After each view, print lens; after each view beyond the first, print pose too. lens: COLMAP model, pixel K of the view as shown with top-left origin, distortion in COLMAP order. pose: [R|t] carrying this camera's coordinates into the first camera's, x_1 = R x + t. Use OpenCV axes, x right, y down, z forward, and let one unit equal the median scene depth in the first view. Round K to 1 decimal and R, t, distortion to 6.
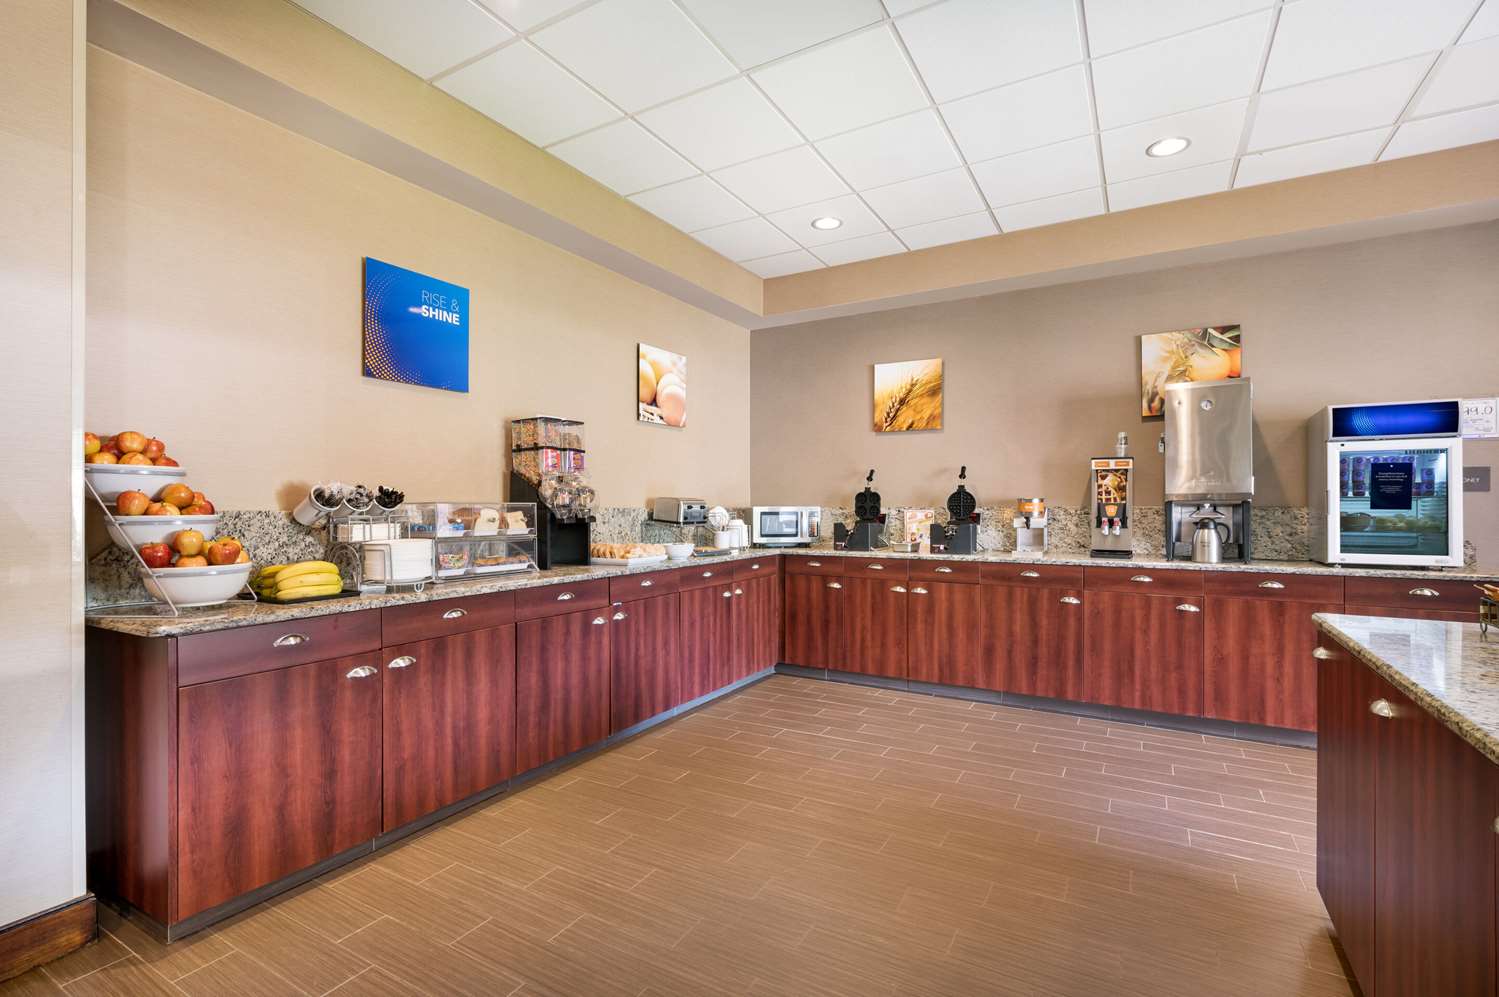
lens RADIAL K [[680.8, 0, 749.5], [0, 680.8, 498.5], [0, 0, 1]] dist [-0.001467, -0.000240]
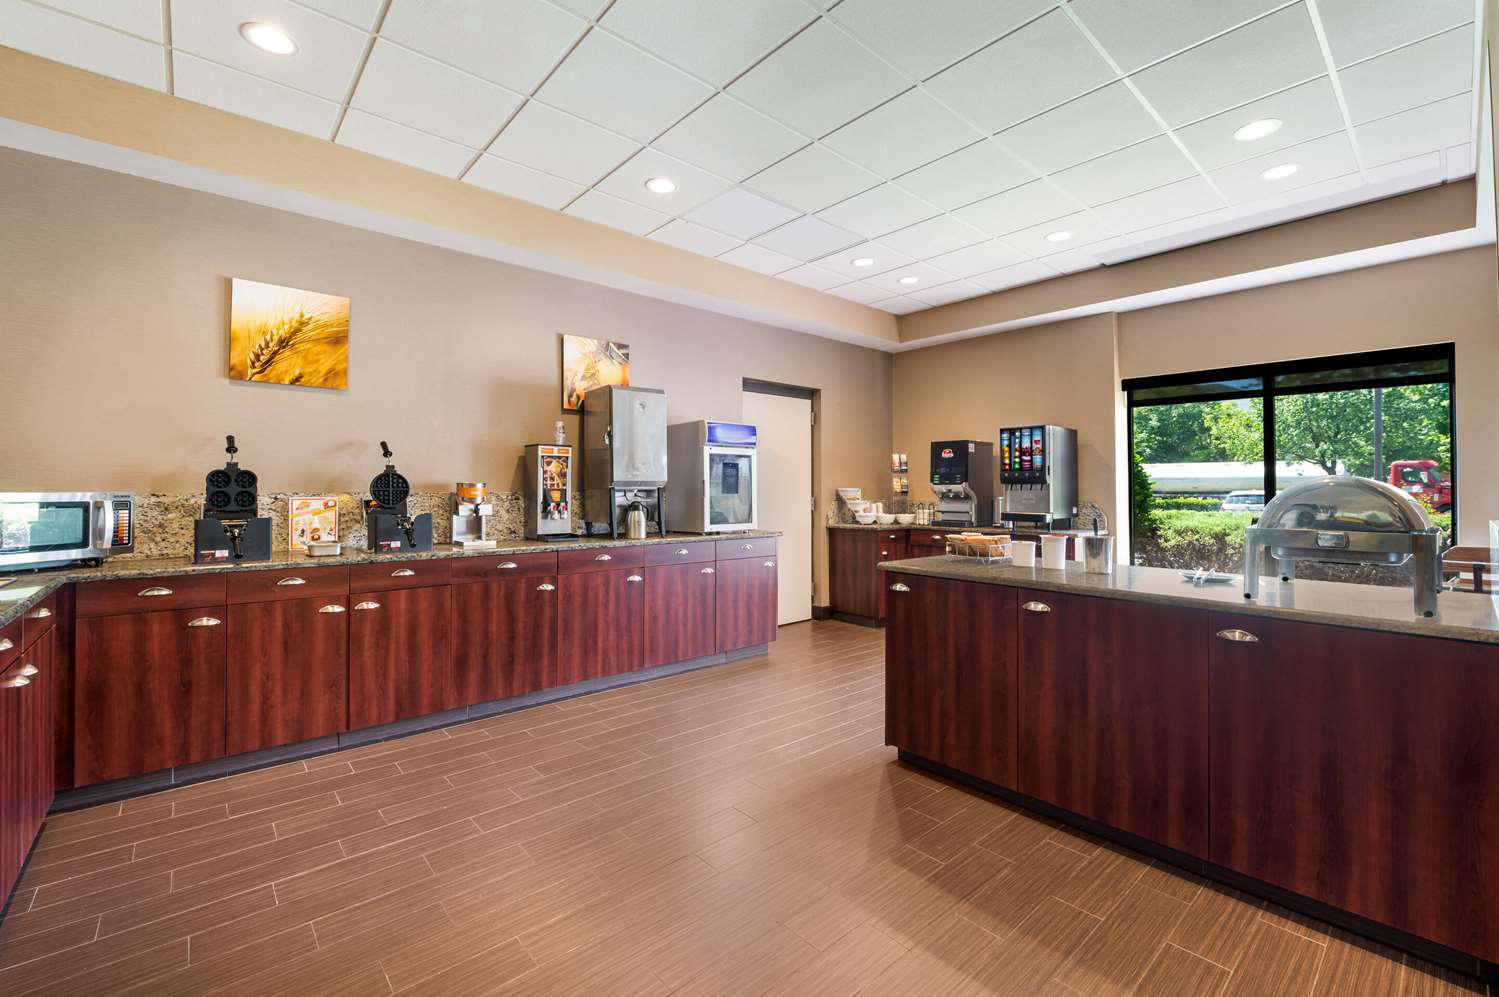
lens RADIAL K [[640.4, 0, 755.2], [0, 640.4, 475.1], [0, 0, 1]] dist [-0.002599, -0.000808]
pose [[0.312890, 0.023235, 0.949505, -0.309872], [-0.012703, 0.999714, -0.020278, 0.002089], [-0.949704, -0.005717, 0.313096, 0.414089]]
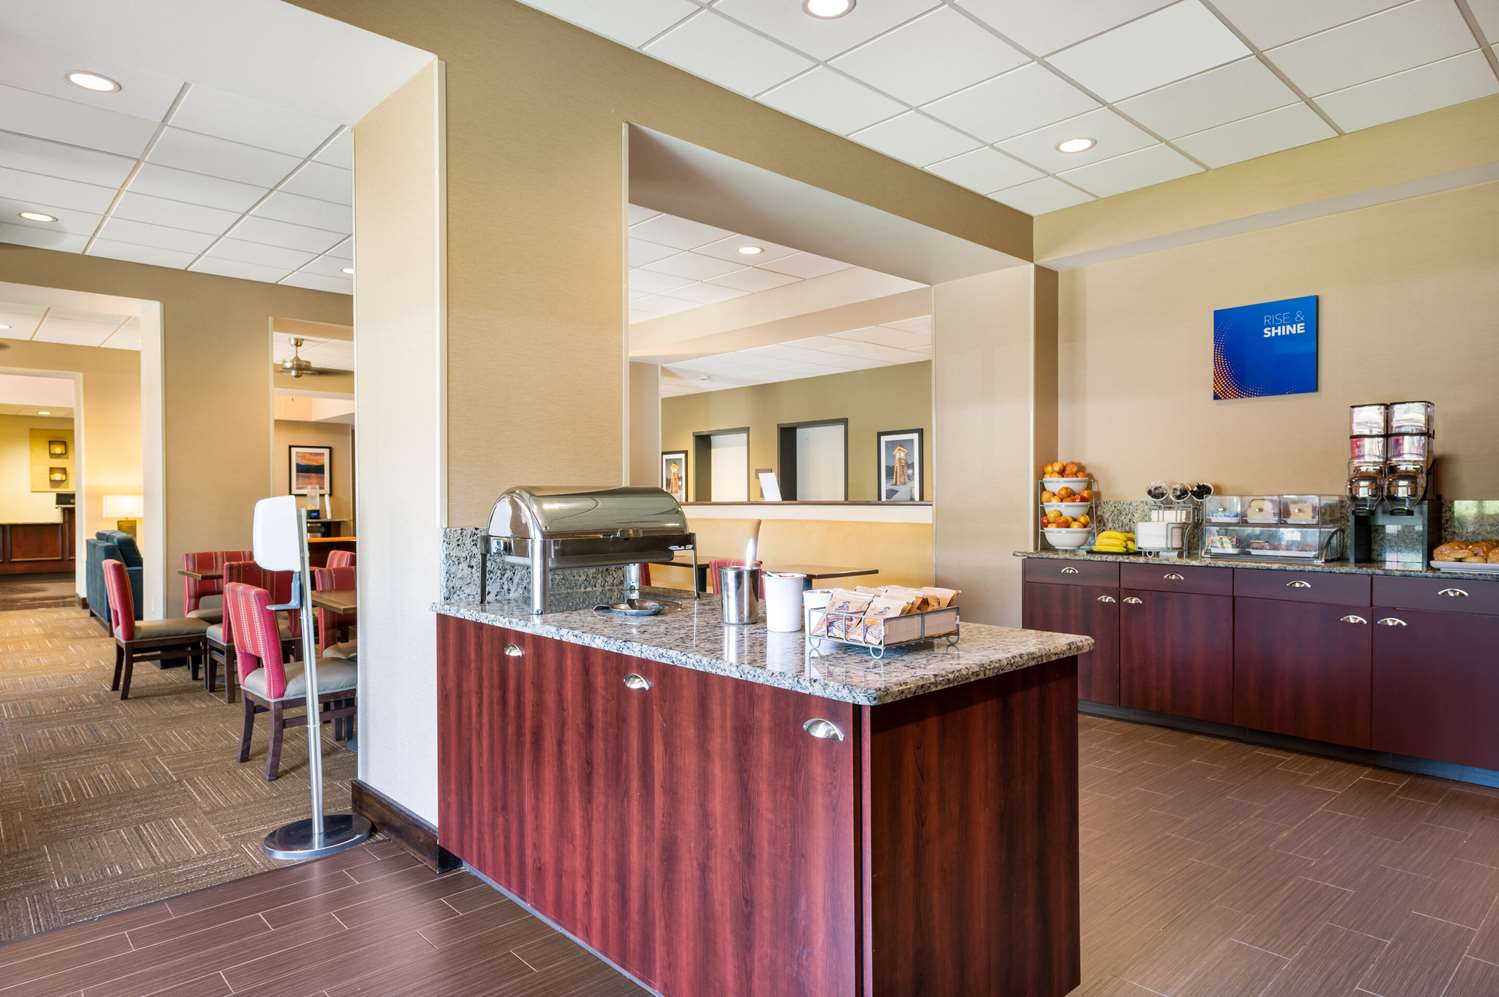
lens RADIAL K [[880.3, 0, 749.5], [0, 880.3, 498.5], [0, 0, 1]] dist [0.032264, 0.000133]
pose [[-0.297593, 0.001738, -0.954691, 0.971718], [0.011562, 0.999932, -0.001784, 0.002477], [0.954623, -0.011569, -0.297593, 0.462576]]
